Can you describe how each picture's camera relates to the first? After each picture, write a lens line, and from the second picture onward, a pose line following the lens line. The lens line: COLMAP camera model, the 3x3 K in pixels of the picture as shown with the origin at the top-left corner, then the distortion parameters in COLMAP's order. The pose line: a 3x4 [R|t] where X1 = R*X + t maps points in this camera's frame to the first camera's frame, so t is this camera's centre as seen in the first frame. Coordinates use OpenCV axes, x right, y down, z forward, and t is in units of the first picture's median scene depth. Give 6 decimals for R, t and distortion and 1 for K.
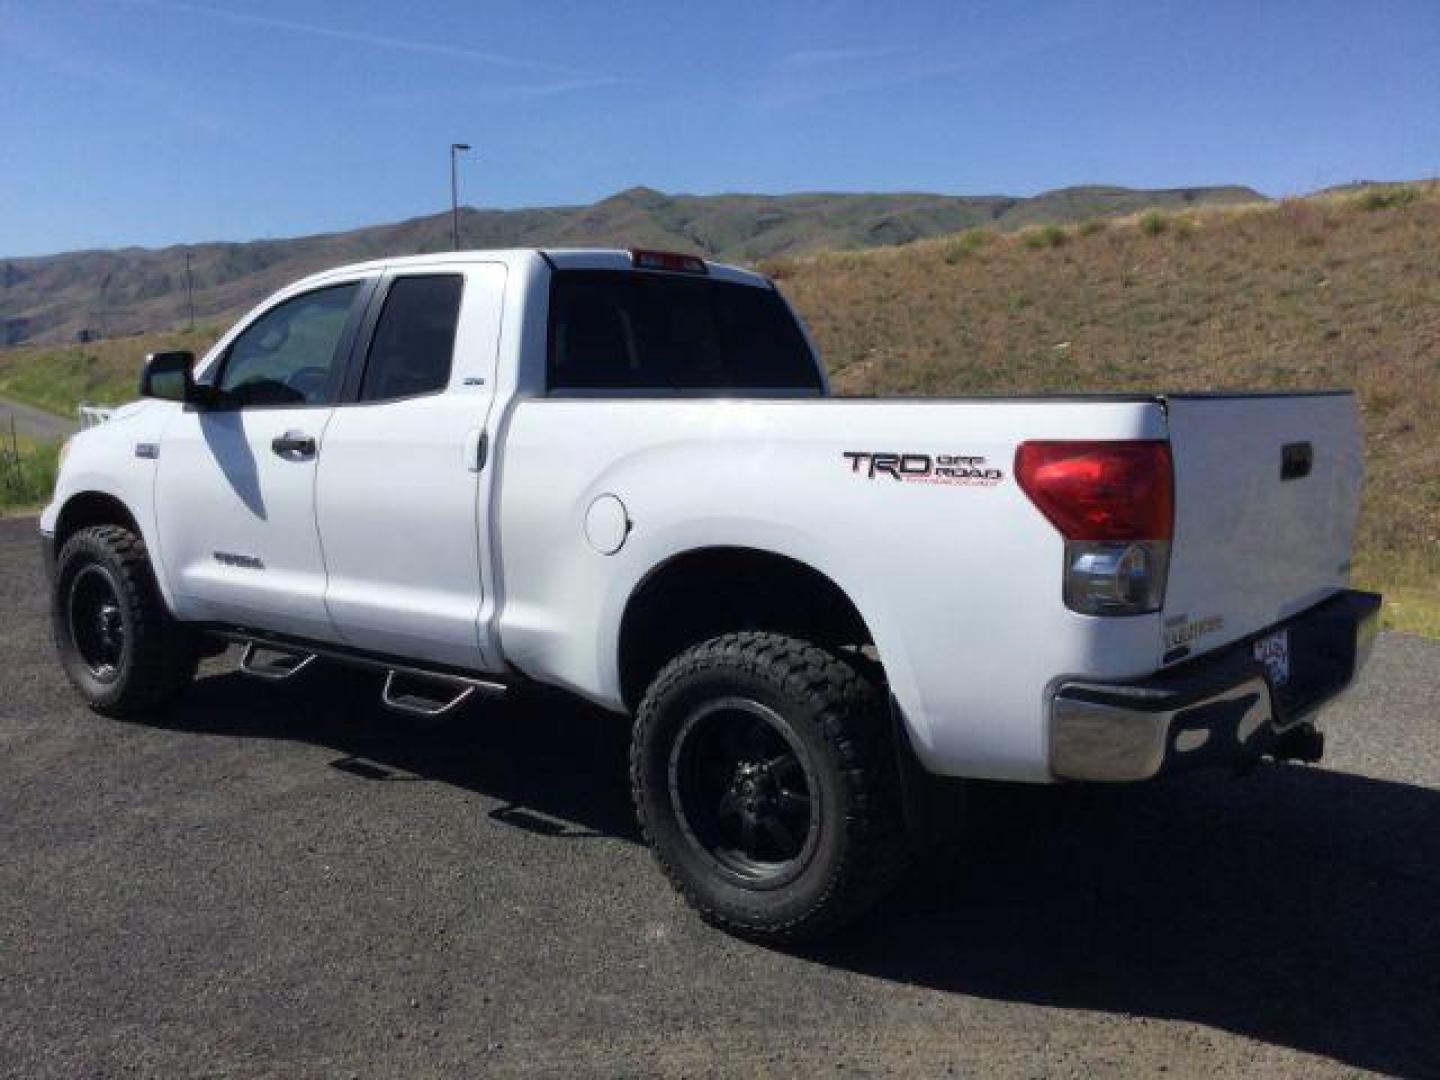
lens RADIAL K [[1321.3, 0, 697.4], [0, 1321.3, 565.6], [0, 0, 1]] dist [0.150197, -0.289345]
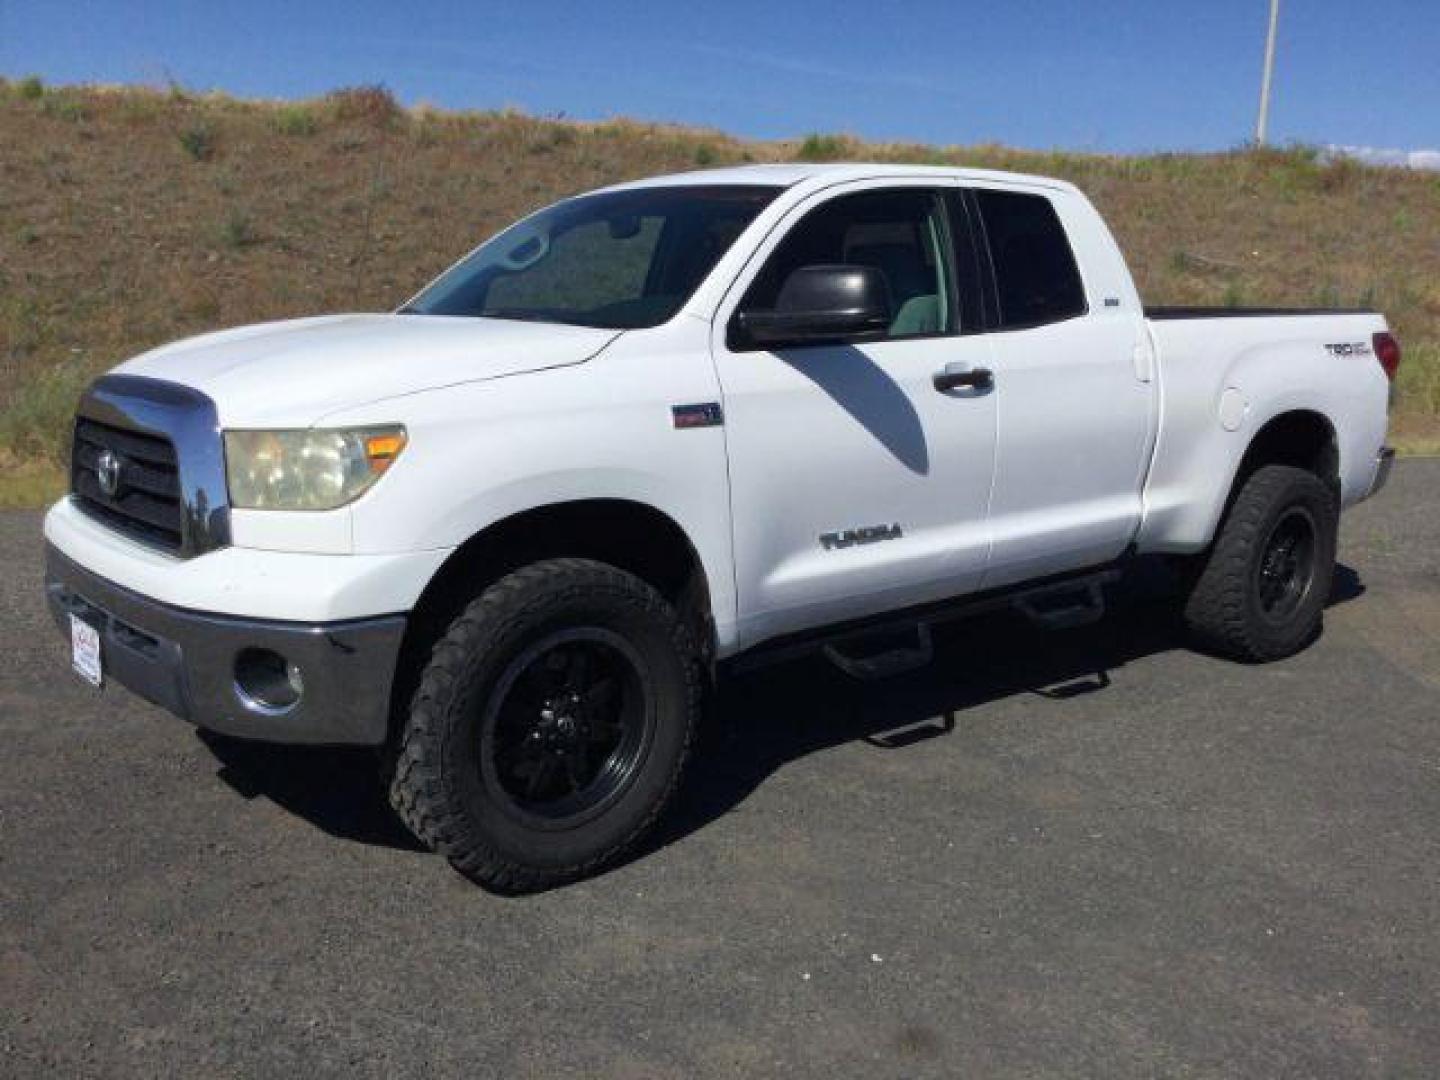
lens RADIAL K [[1309.5, 0, 720.0], [0, 1309.5, 540.0], [0, 0, 1]] dist [0.041754, -0.024093]
pose [[0.176963, -0.184816, 0.966710, -1.261659], [0.123501, 0.978618, 0.164485, -0.158943], [-0.976438, 0.090282, 0.196004, 1.073107]]
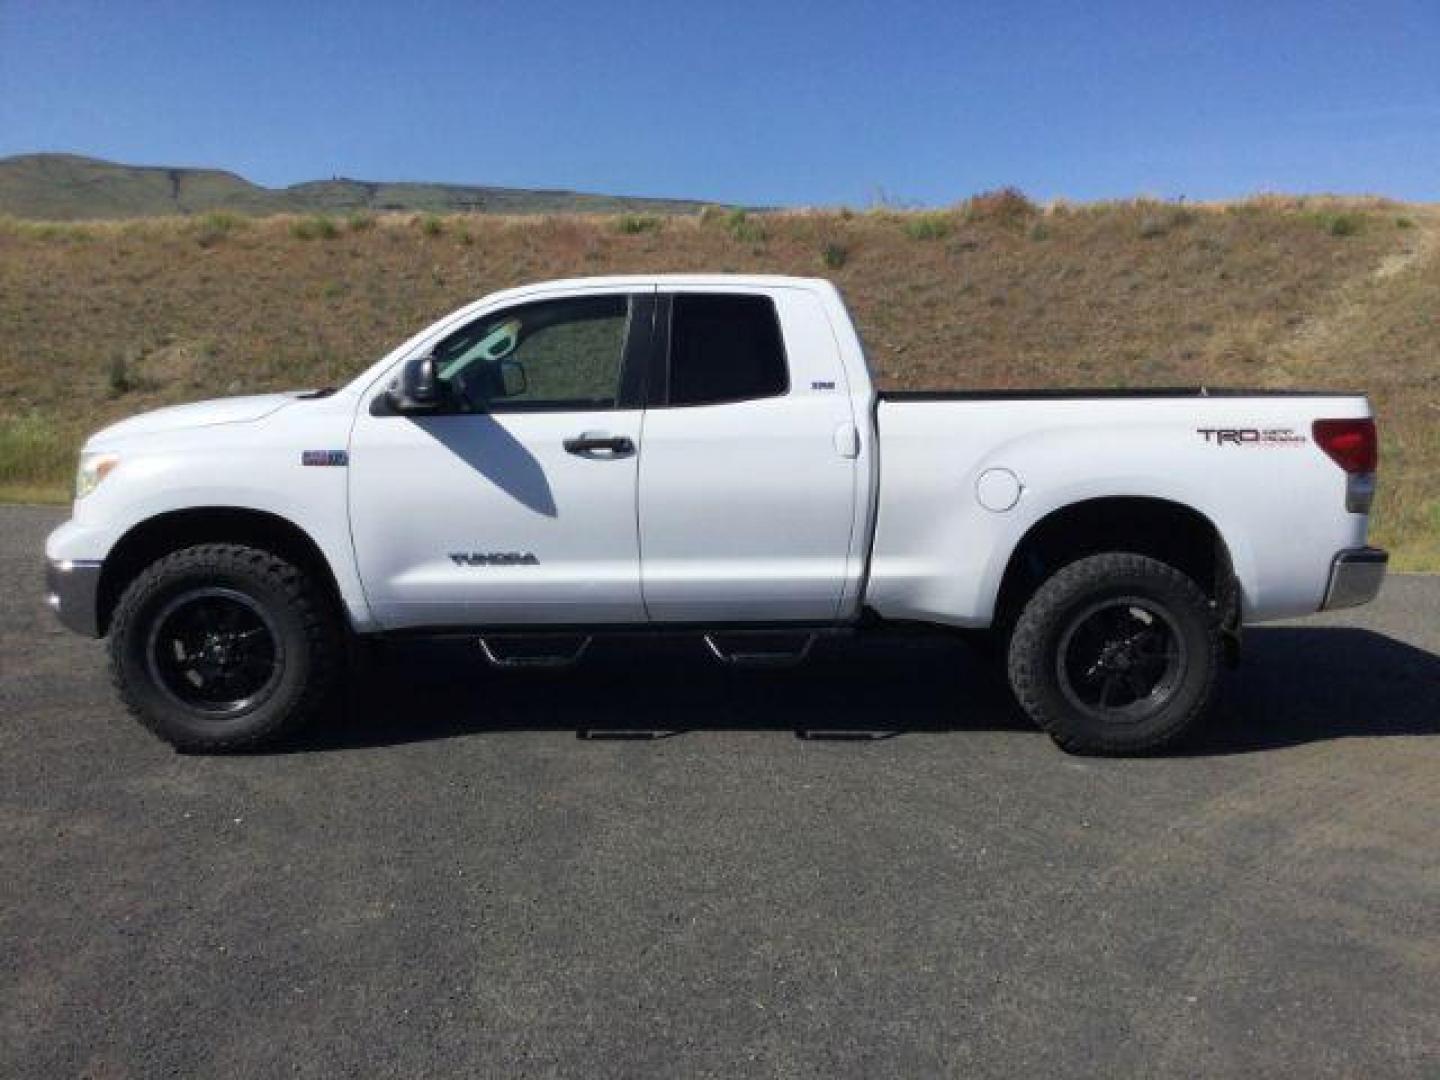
lens RADIAL K [[1309.5, 0, 720.0], [0, 1309.5, 540.0], [0, 0, 1]] dist [0.041754, -0.024093]
pose [[0.750741, -0.087692, 0.654750, -1.004737], [0.089098, 0.995535, 0.031174, -0.040241], [-0.654560, 0.034933, 0.755202, 0.143041]]
